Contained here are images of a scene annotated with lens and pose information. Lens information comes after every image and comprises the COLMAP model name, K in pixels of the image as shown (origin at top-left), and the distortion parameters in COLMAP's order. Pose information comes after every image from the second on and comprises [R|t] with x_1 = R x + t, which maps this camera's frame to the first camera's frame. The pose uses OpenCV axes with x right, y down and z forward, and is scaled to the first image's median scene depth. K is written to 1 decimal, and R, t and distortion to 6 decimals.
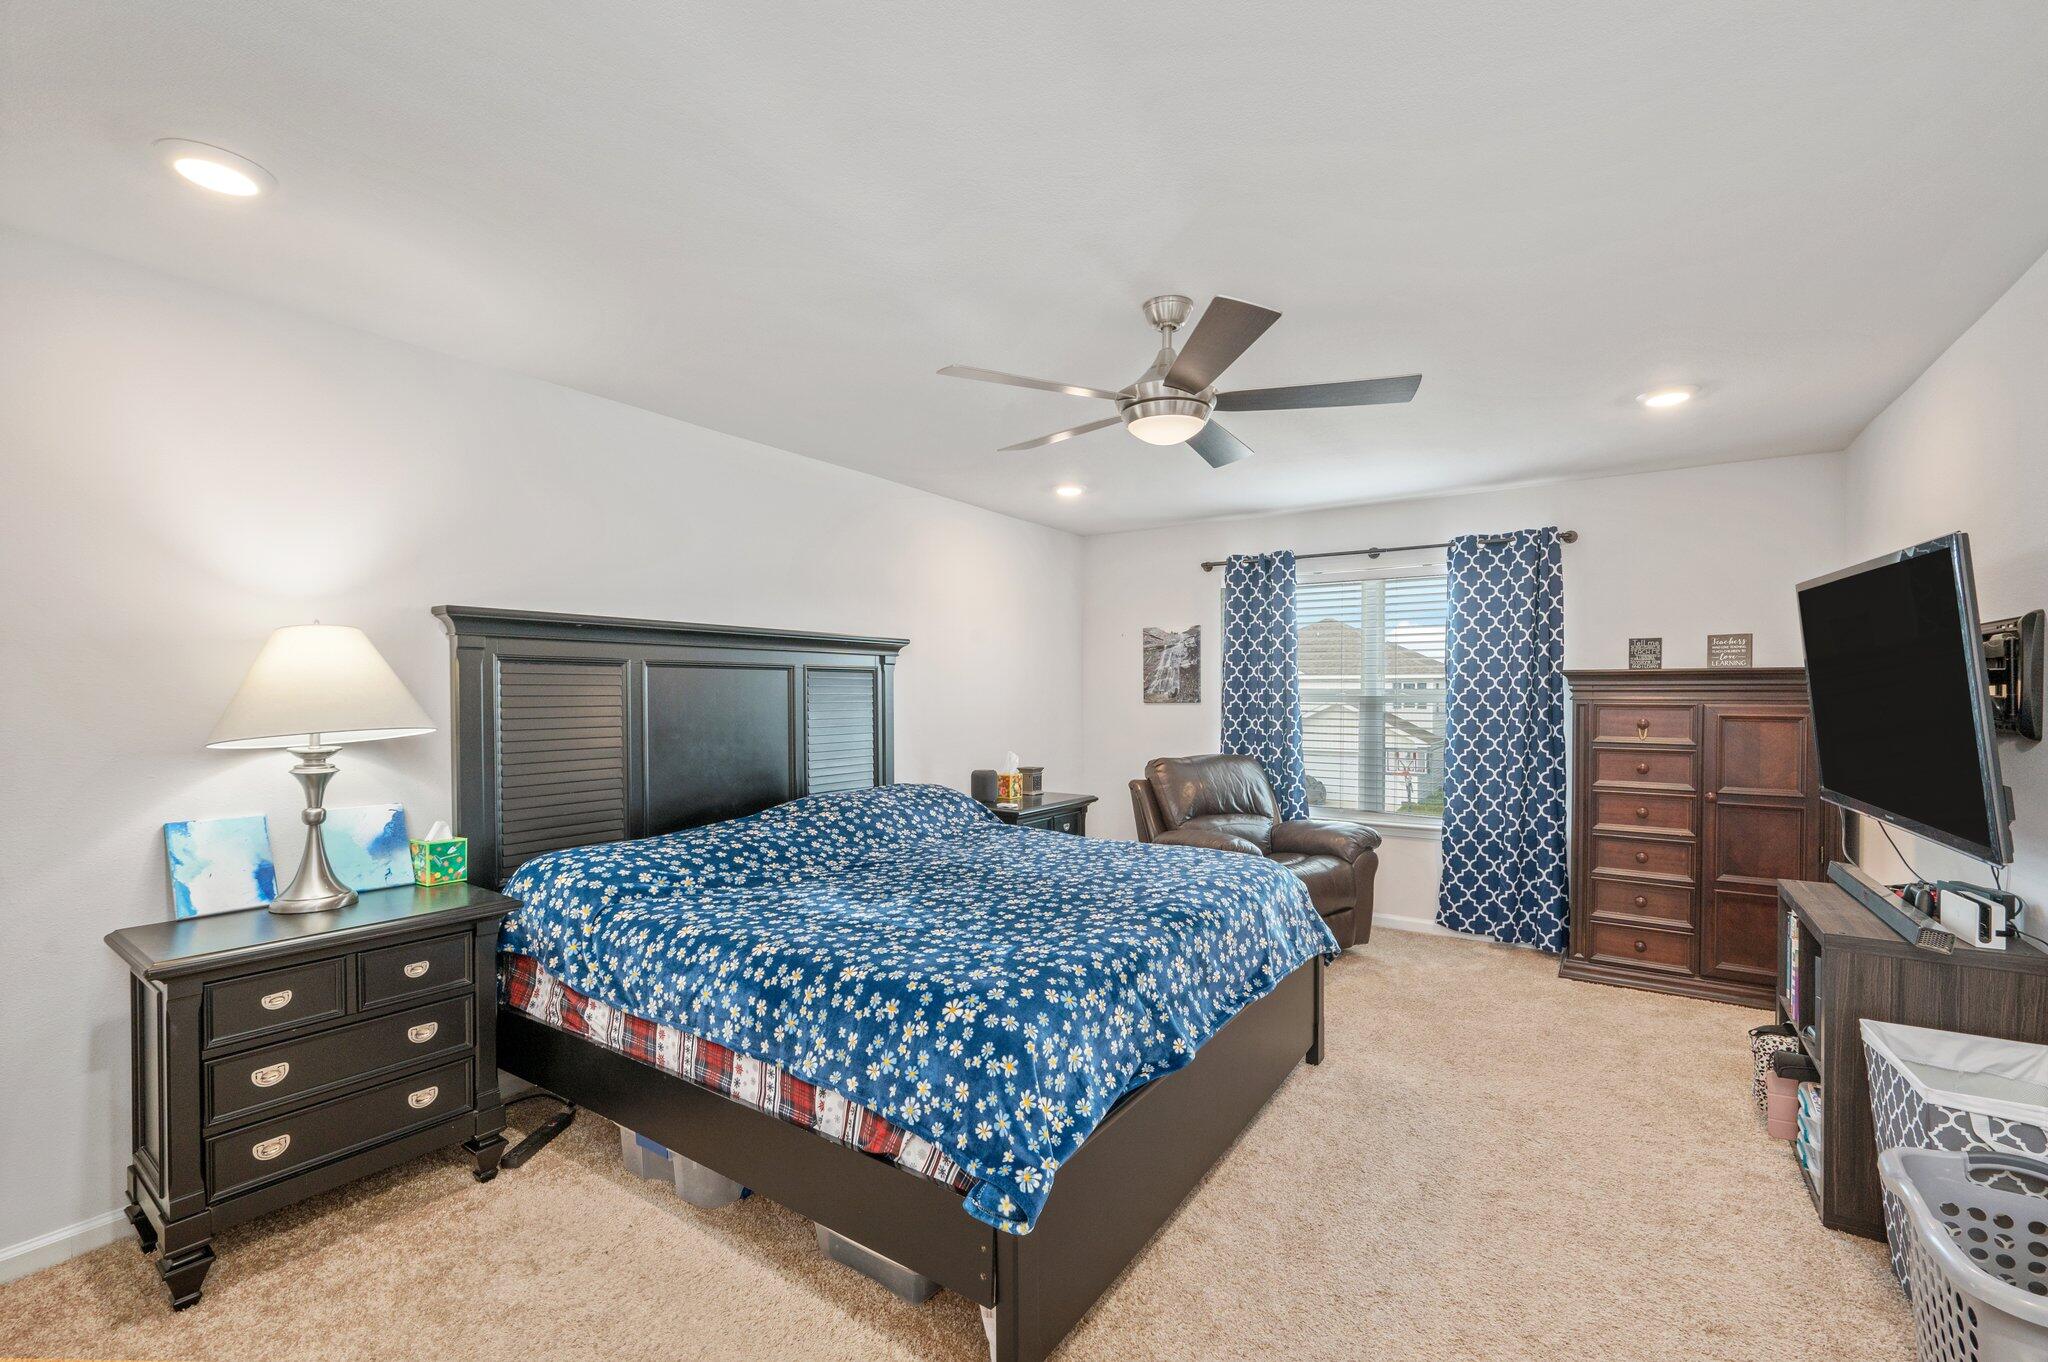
lens RADIAL K [[856.4, 0, 1024.0], [0, 856.4, 681.0], [0, 0, 1]] dist [-0.000307, -0.000115]
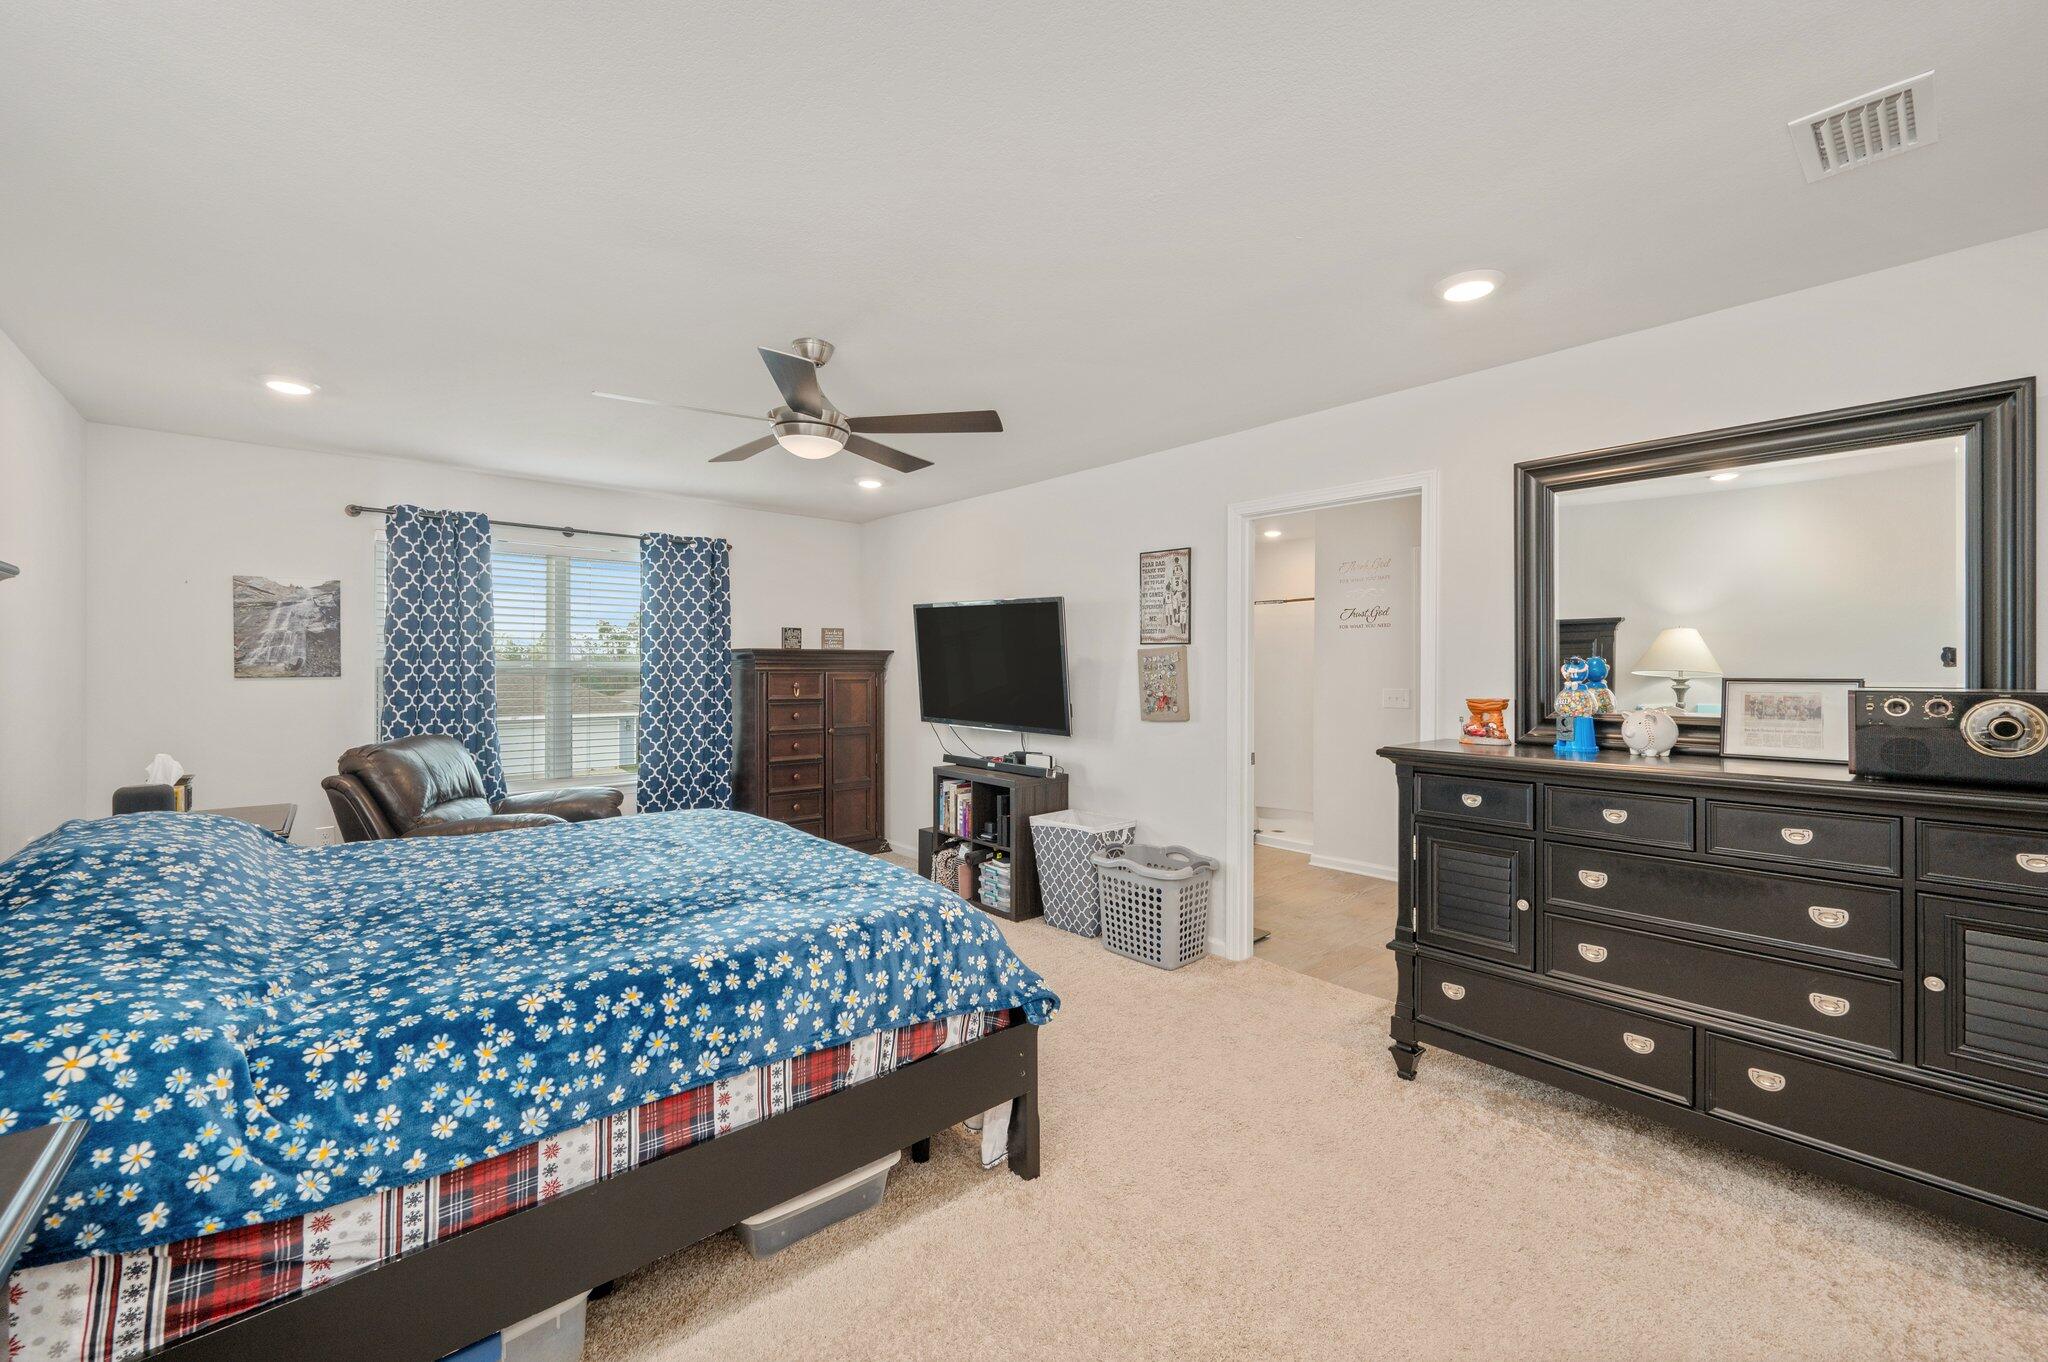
lens RADIAL K [[820.7, 0, 1026.2], [0, 820.7, 658.9], [0, 0, 1]] dist [-0.017049, 0.000095]
pose [[0.247368, 0.010286, 0.968867, -0.455874], [-0.012468, 0.999895, -0.007432, 0.007503], [-0.968841, -0.010241, 0.247471, 0.222731]]
